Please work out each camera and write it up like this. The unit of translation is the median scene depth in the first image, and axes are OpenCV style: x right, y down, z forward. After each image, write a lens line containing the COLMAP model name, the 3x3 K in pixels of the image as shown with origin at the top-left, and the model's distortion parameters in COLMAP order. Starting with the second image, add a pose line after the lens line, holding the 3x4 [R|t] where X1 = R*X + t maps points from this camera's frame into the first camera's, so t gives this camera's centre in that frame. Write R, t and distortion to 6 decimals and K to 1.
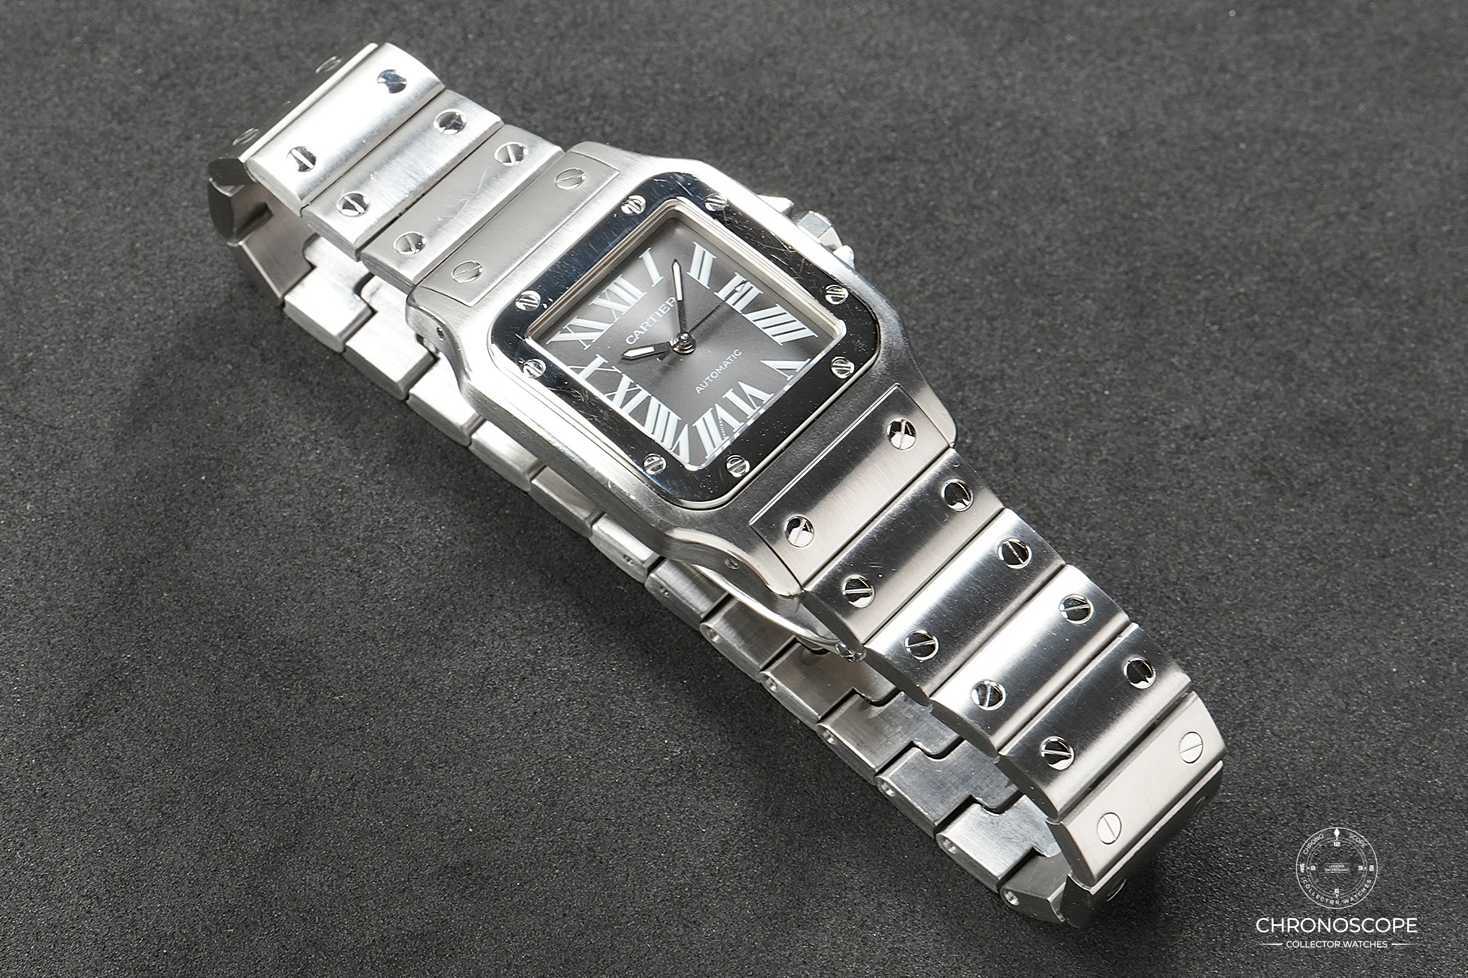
lens RADIAL K [[6948.8, 0, 721.5], [0, 6948.8, 484.6], [0, 0, 1]] dist [0.313358, 0.000000]
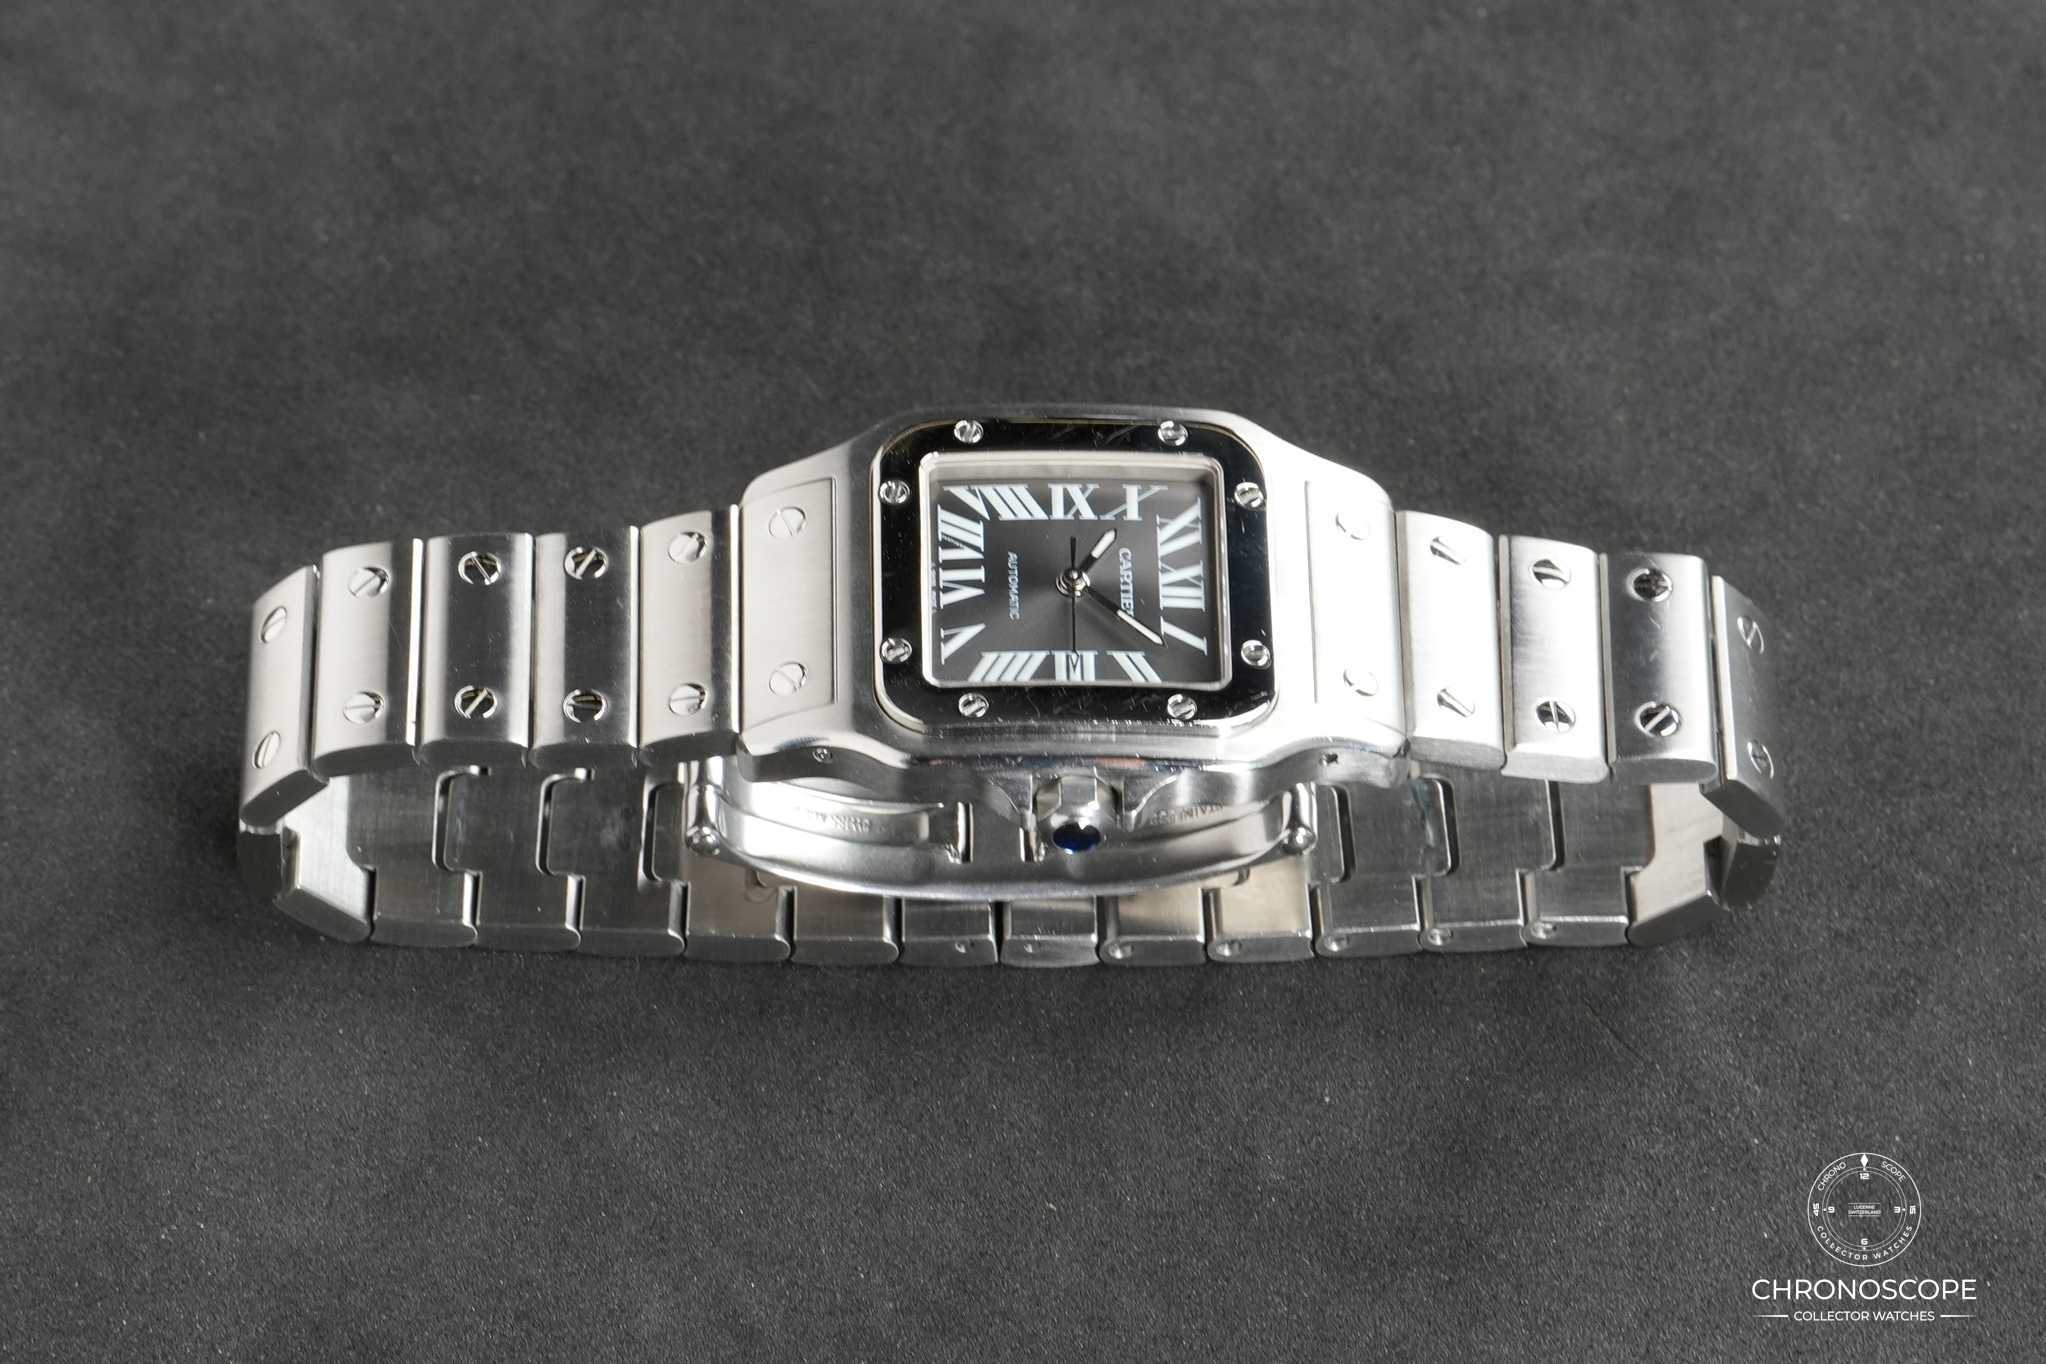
lens RADIAL K [[9684.8, 0, 1010.0], [0, 9684.8, 690.0], [0, 0, 1]] dist [0.313358, 0.000000]
pose [[-0.738718, 0.457803, -0.494684, 0.540770], [-0.614957, -0.157352, 0.772702, -0.854522], [0.275905, 0.875018, 0.397767, 0.579651]]
